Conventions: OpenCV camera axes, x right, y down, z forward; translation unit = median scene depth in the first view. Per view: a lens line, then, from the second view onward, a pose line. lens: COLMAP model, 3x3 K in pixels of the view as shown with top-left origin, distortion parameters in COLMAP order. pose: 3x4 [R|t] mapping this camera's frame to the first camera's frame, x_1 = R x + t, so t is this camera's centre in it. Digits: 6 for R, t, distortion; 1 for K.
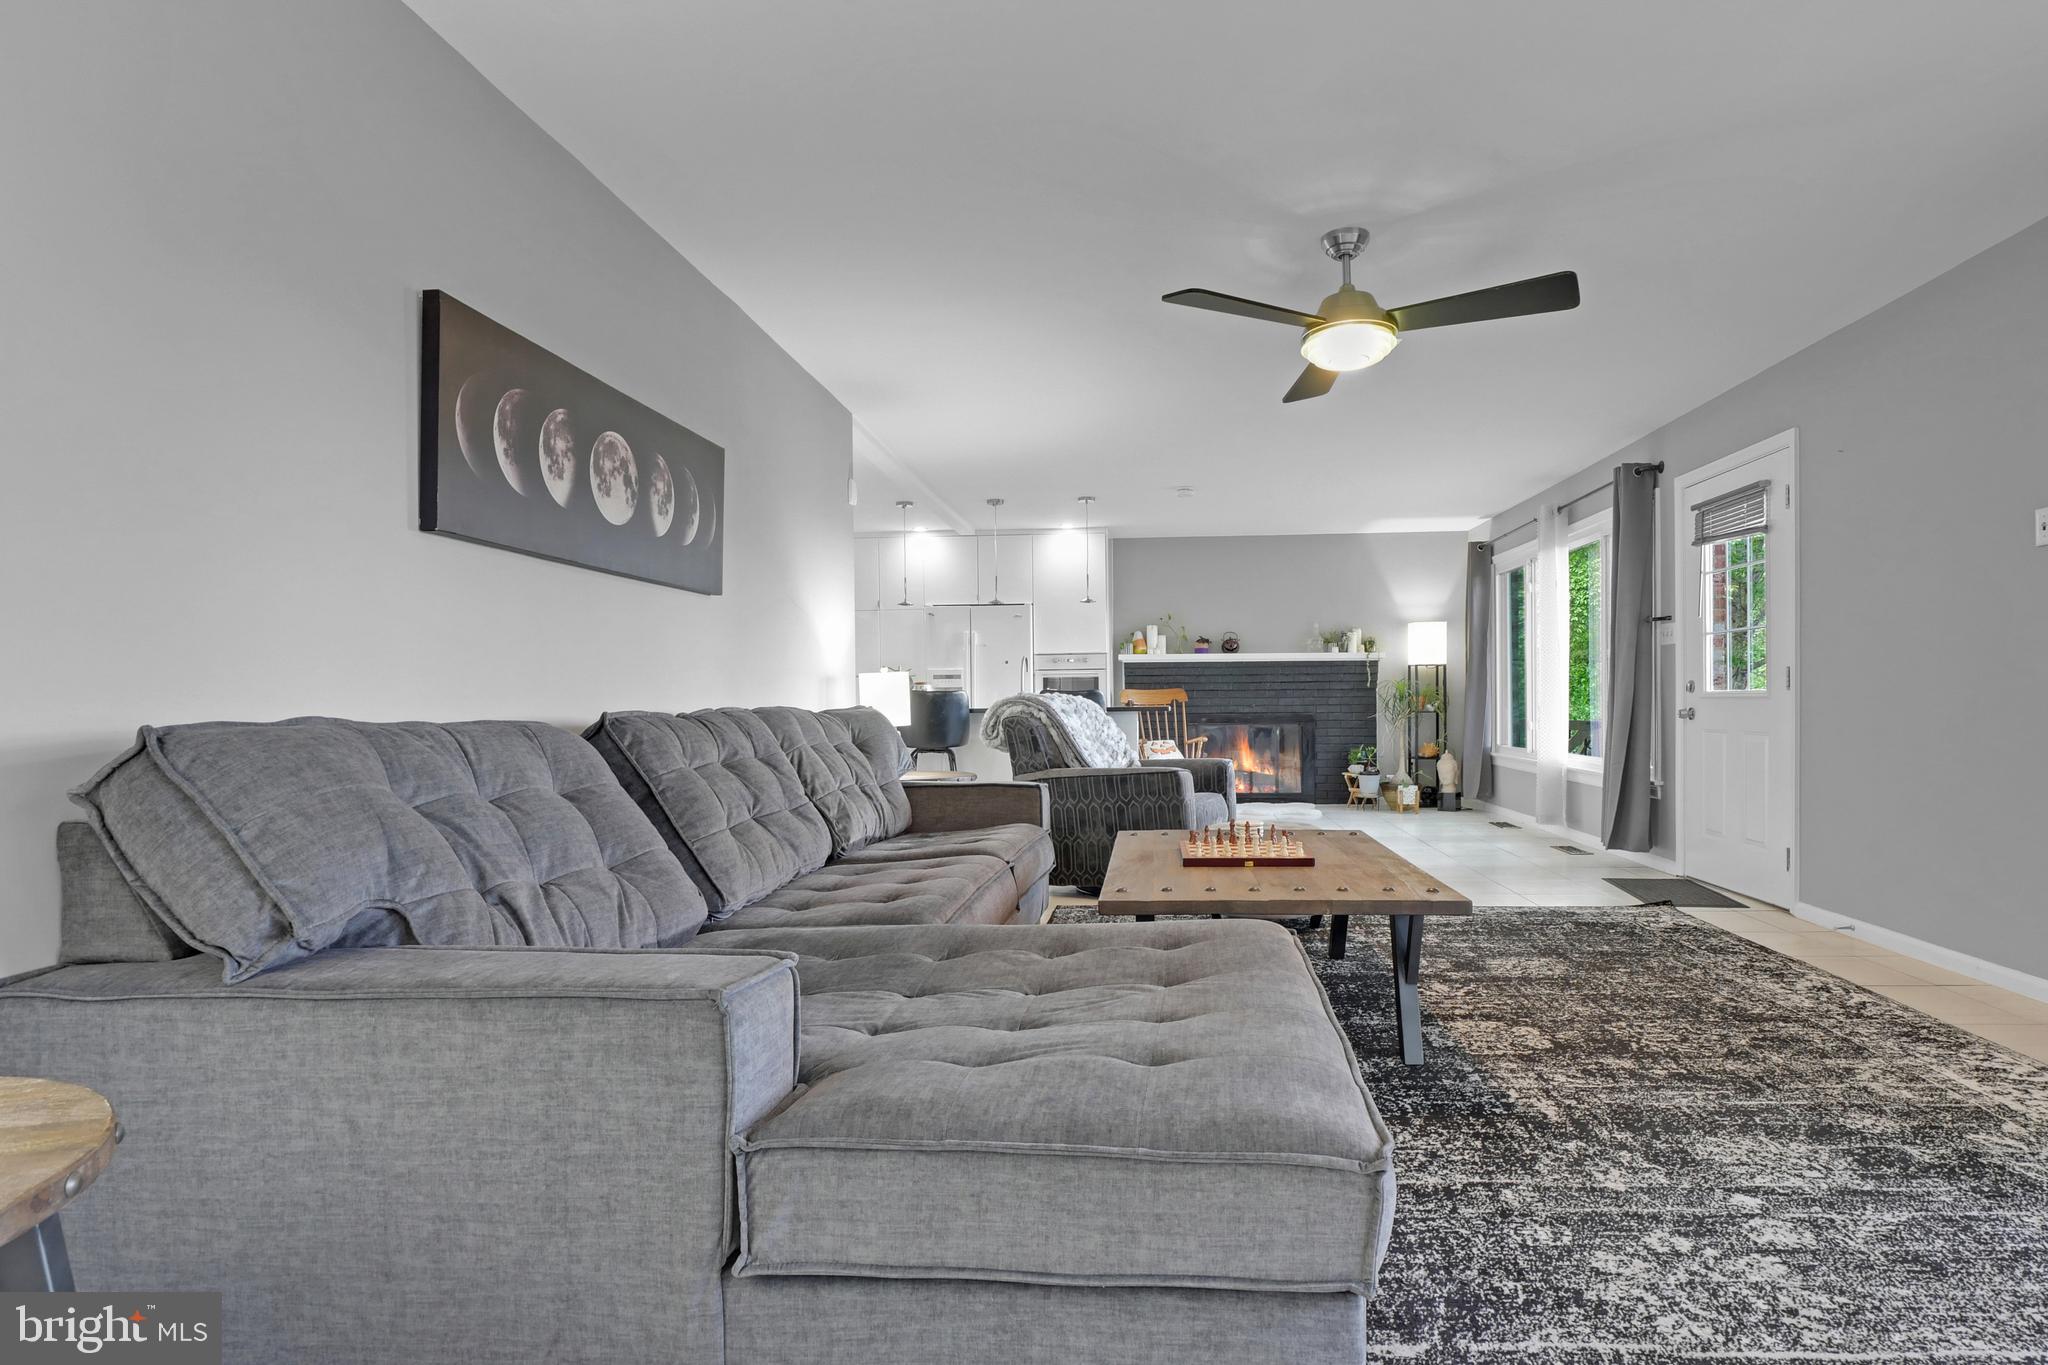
lens RADIAL K [[1015.8, 0, 1097.0], [0, 1015.8, 708.7], [0, 0, 1]] dist [-0.005957, -0.003198]
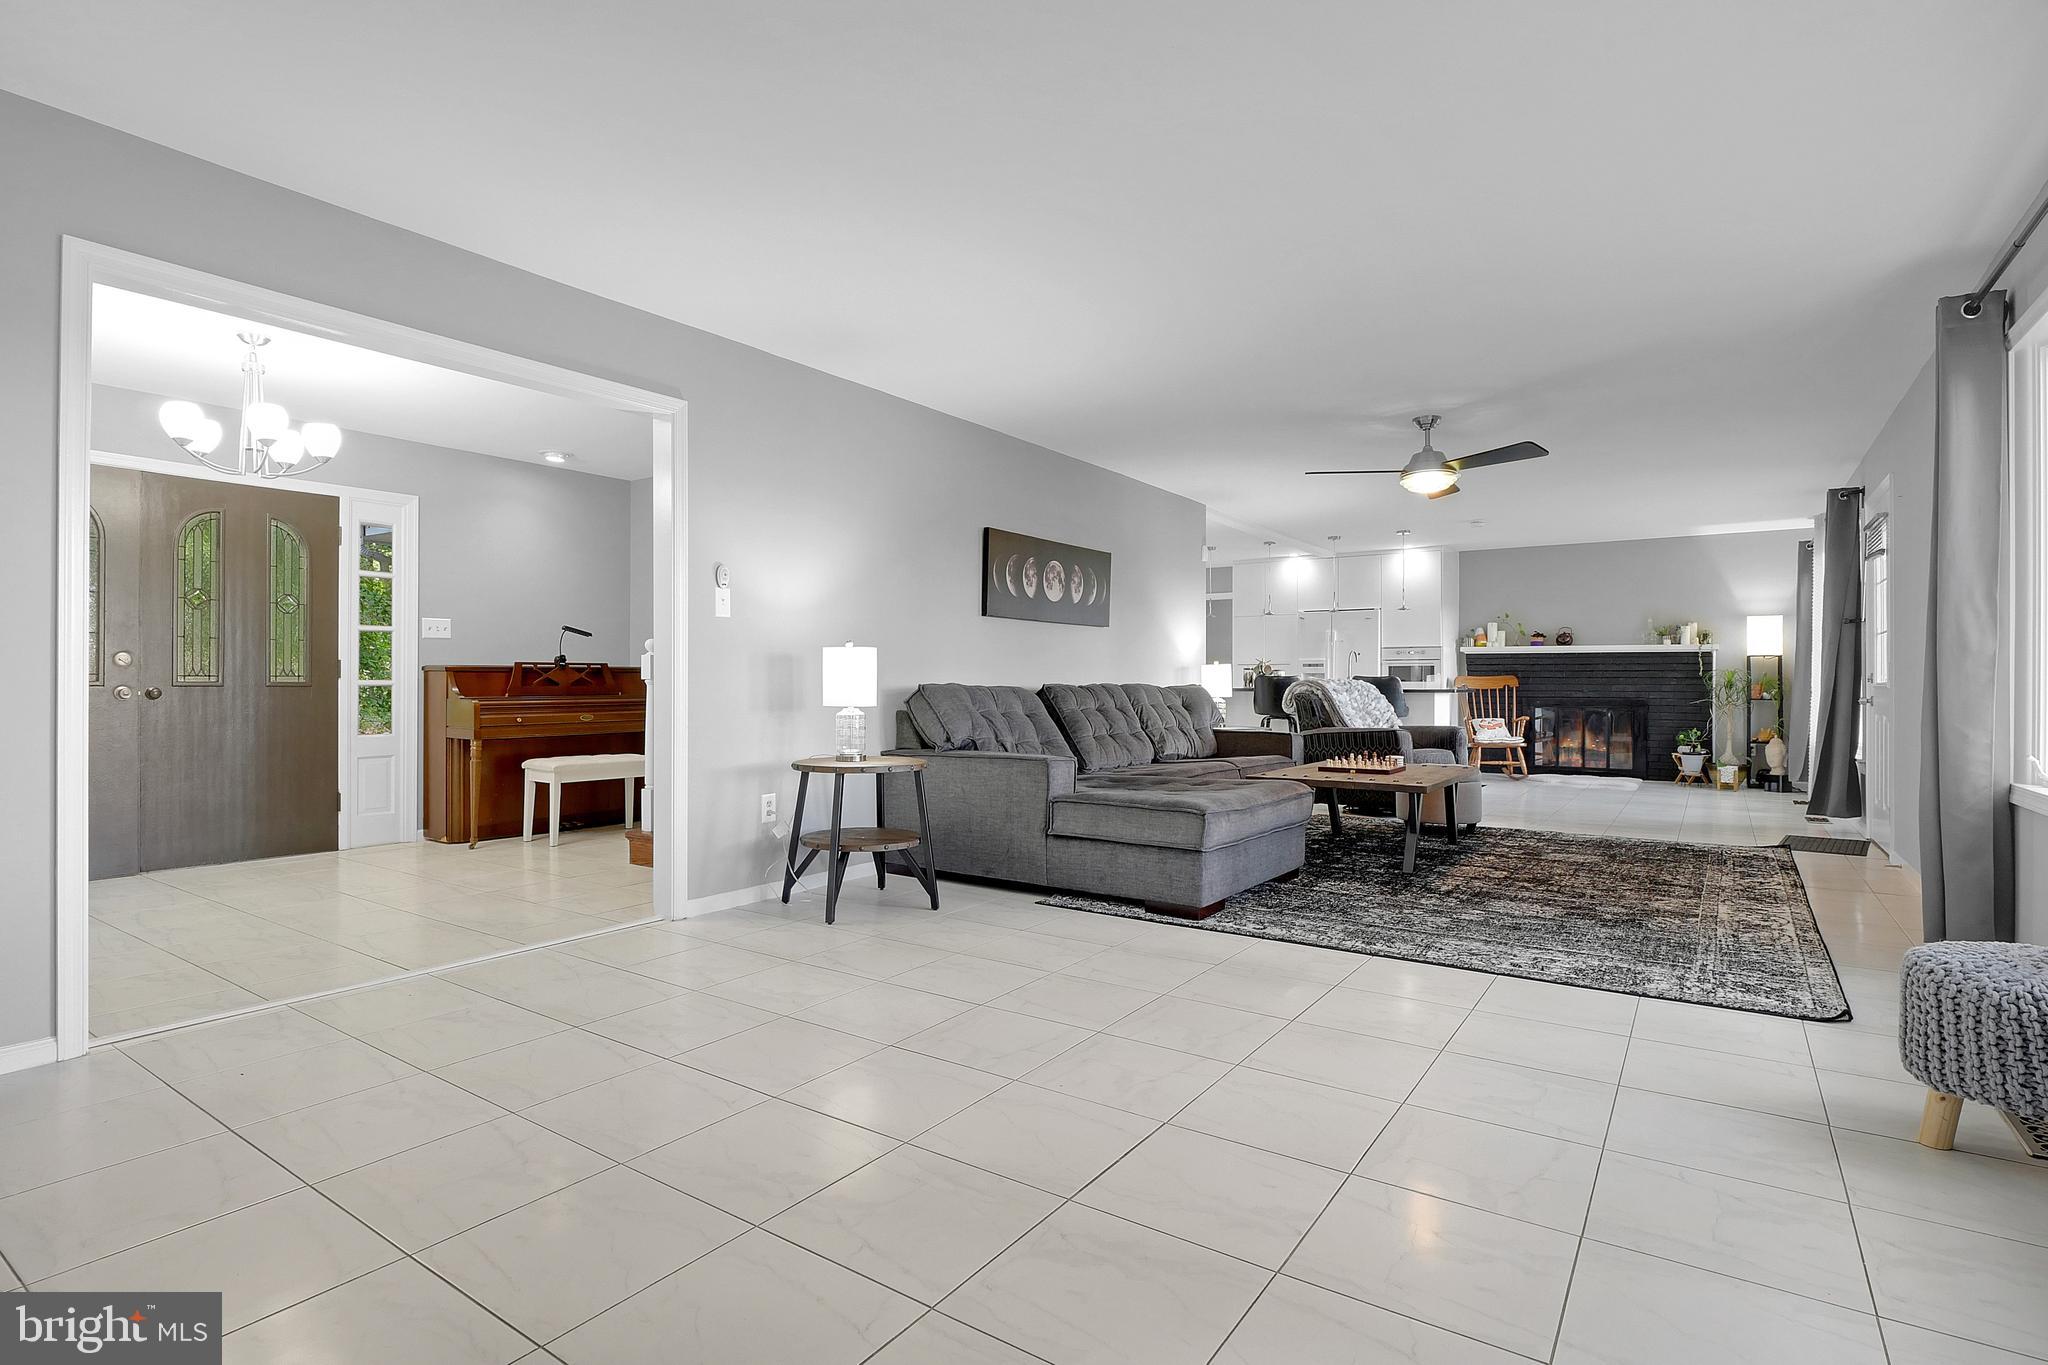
lens RADIAL K [[1015.8, 0, 1023.1], [0, 1015.8, 681.6], [0, 0, 1]] dist [-0.005957, -0.003198]
pose [[0.853596, 0.012656, -0.520782, 0.539874], [-0.017647, 0.999834, -0.004626, 0.007106], [0.520636, 0.013139, 0.853677, -0.806879]]
